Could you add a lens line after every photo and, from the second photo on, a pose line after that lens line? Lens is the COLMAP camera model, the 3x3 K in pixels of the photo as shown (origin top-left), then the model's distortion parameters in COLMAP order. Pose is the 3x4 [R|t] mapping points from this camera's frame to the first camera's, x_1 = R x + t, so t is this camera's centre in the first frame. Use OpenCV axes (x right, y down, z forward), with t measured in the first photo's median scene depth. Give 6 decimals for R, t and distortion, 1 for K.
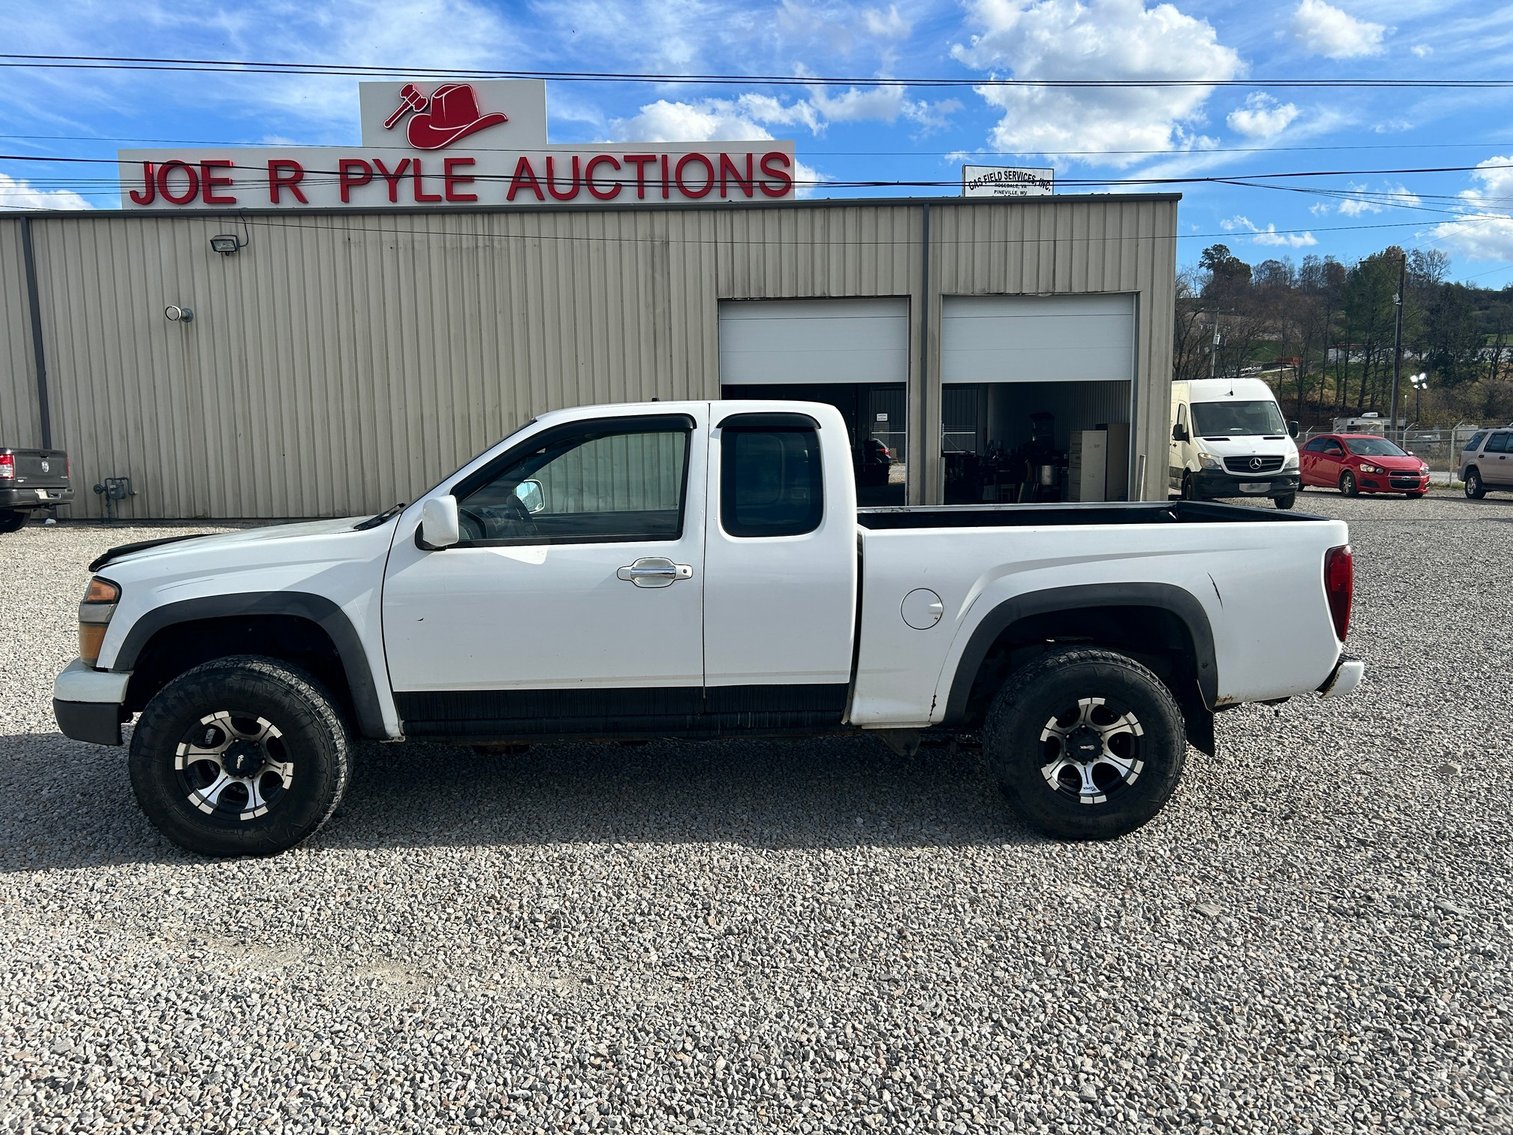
lens RADIAL K [[1138.2, 0, 757.5], [0, 1138.2, 573.2], [0, 0, 1]] dist [0.044208, -0.045340]
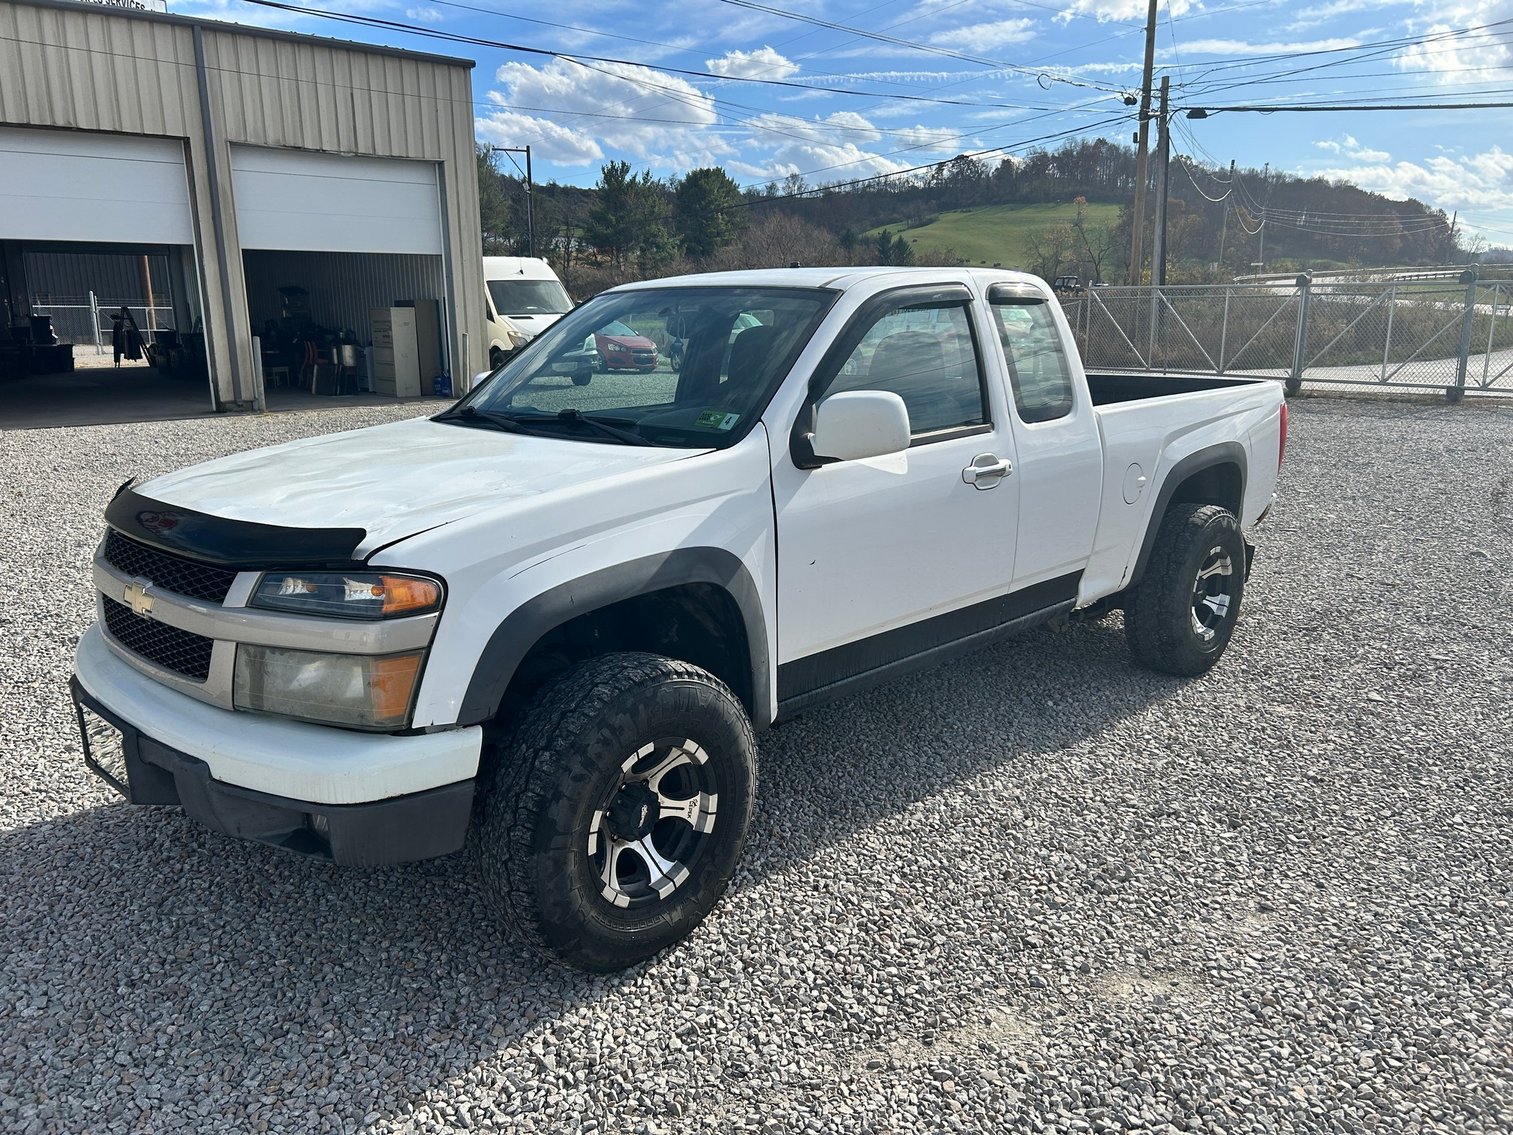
lens RADIAL K [[1138.2, 0, 757.8], [0, 1138.2, 565.0], [0, 0, 1]] dist [0.044208, -0.045340]
pose [[0.729476, -0.143707, 0.668740, -0.166926], [0.078427, 0.988805, 0.126937, -0.011156], [-0.679495, -0.040150, 0.732581, 0.098674]]
